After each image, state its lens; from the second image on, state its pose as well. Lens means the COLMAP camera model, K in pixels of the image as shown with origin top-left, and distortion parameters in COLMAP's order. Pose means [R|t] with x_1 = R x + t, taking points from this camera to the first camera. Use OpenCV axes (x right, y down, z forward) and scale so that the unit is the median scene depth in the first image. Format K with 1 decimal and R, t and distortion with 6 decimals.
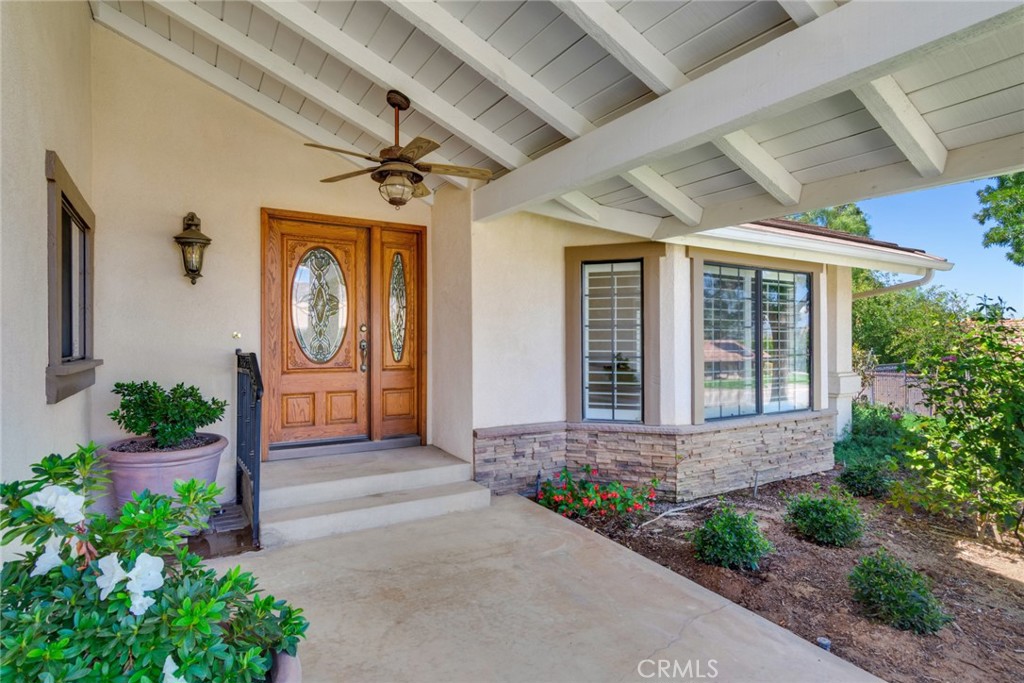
lens RADIAL K [[545.2, 0, 514.9], [0, 545.2, 342.2], [0, 0, 1]] dist [0.022725, 0.000244]
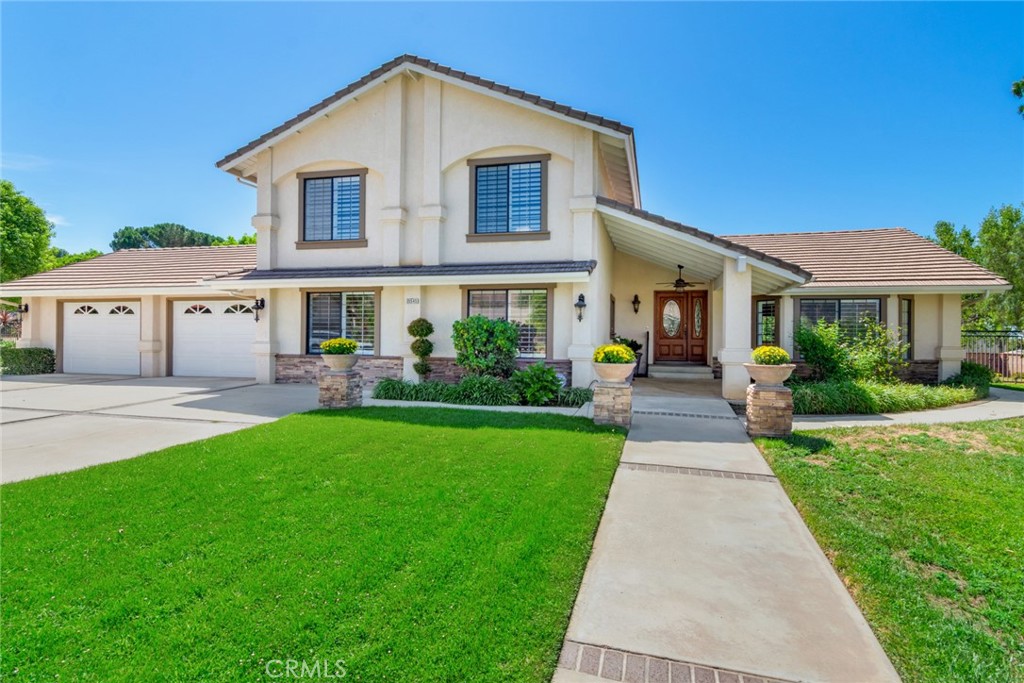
lens RADIAL K [[545.2, 0, 510.9], [0, 545.2, 337.9], [0, 0, 1]] dist [0.022725, 0.000244]
pose [[0.696312, 0.013430, -0.717613, 1.327095], [-0.002833, 0.999869, 0.015963, 0.001476], [0.717733, -0.009082, 0.696259, -1.962990]]
